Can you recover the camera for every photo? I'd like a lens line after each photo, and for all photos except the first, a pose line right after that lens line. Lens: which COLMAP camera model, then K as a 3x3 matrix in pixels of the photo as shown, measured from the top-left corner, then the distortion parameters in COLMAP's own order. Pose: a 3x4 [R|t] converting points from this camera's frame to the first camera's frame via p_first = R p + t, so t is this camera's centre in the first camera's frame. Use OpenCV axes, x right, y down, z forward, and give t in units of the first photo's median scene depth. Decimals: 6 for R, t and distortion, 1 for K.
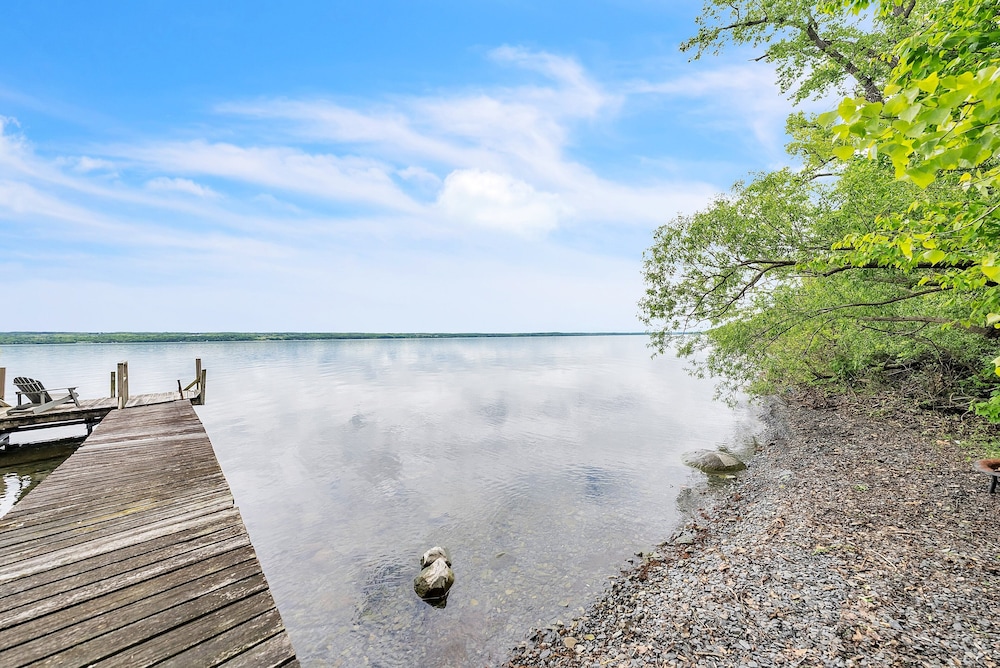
lens RADIAL K [[340.5, 0, 495.1], [0, 340.5, 333.6], [0, 0, 1]] dist [-0.007960, 0.000263]
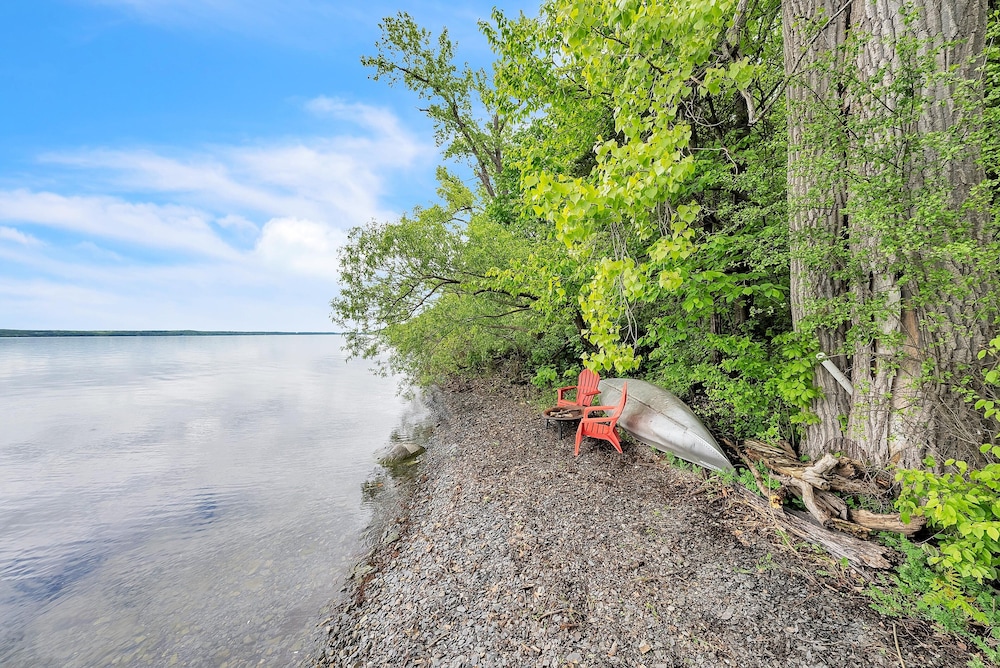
lens RADIAL K [[340.5, 0, 502.0], [0, 340.5, 332.5], [0, 0, 1]] dist [-0.007960, 0.000263]
pose [[0.601787, 0.010686, 0.798585, -0.059865], [-0.008545, 0.999939, -0.006942, -0.009862], [-0.798611, -0.002647, 0.601842, 0.101810]]
